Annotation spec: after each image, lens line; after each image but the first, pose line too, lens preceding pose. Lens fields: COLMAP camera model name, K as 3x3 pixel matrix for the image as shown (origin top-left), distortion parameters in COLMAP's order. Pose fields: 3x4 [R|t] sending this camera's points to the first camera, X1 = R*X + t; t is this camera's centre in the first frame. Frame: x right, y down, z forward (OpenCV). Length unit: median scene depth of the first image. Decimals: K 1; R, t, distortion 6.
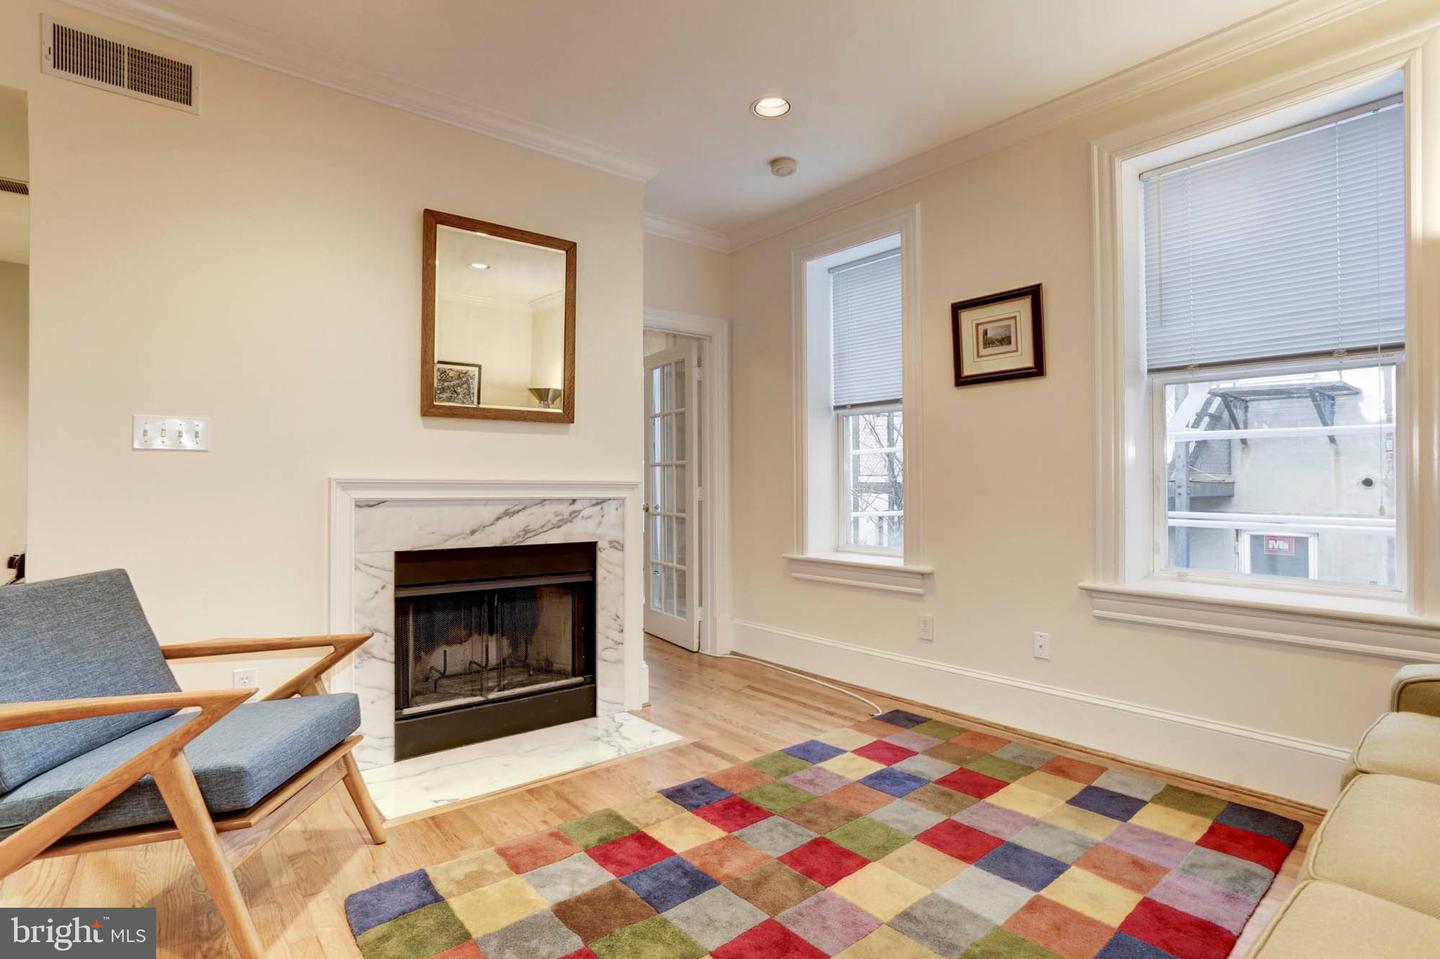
lens RADIAL K [[710.2, 0, 722.6], [0, 710.2, 471.4], [0, 0, 1]] dist [-0.051015, 0.024199]
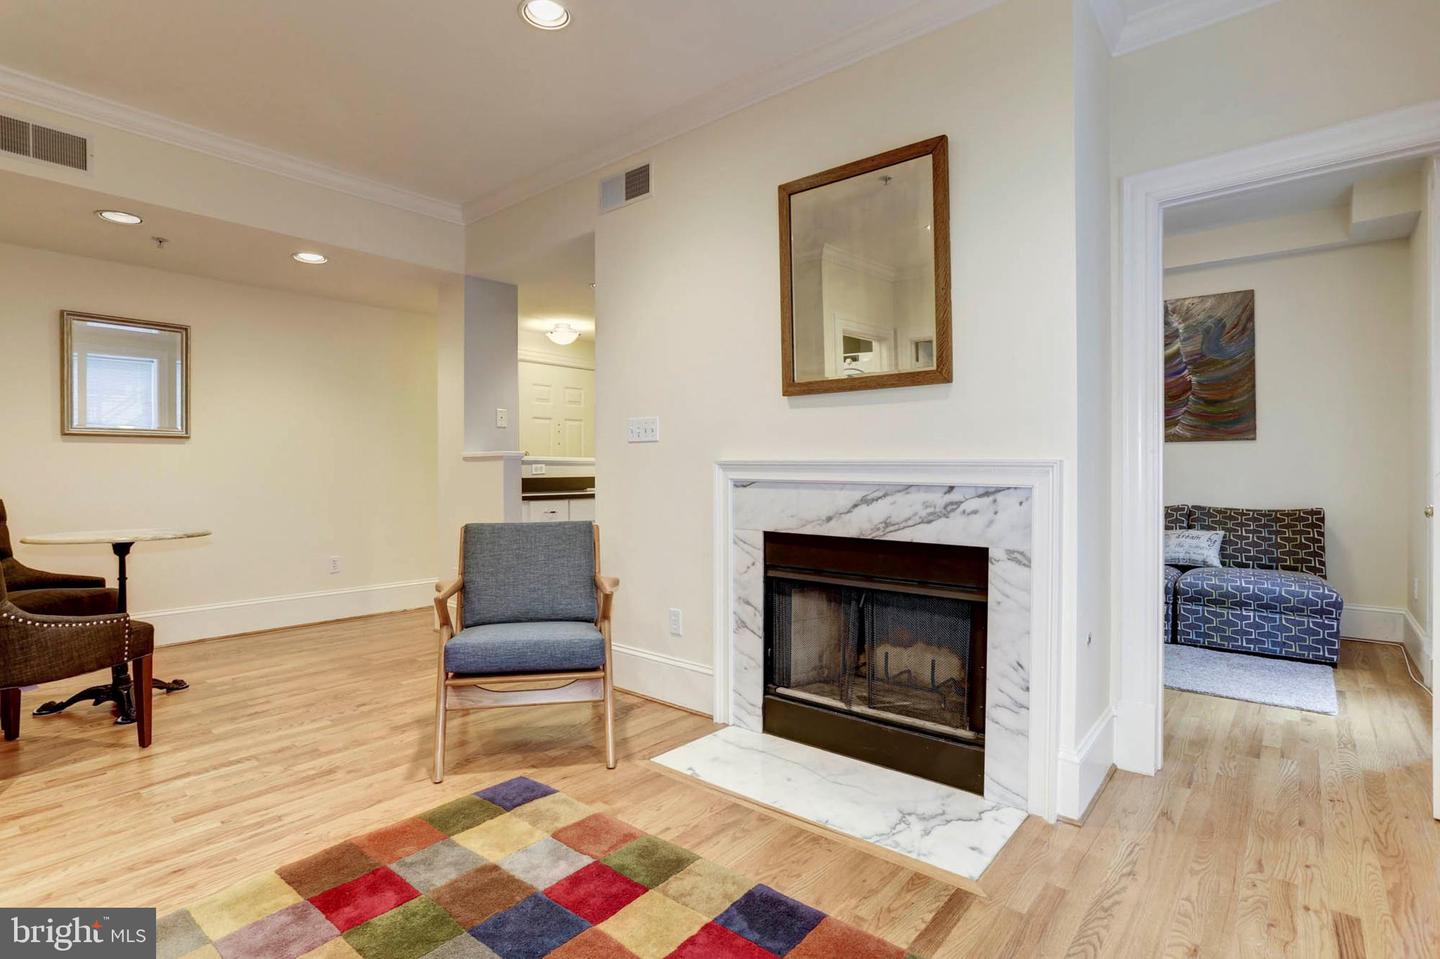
lens RADIAL K [[710.2, 0, 715.8], [0, 710.2, 473.9], [0, 0, 1]] dist [-0.051015, 0.024199]
pose [[0.177768, 0.008955, -0.984032, 0.487785], [0.017756, 0.999767, 0.012306, 0.013887], [0.983912, -0.019660, 0.177568, 0.662780]]
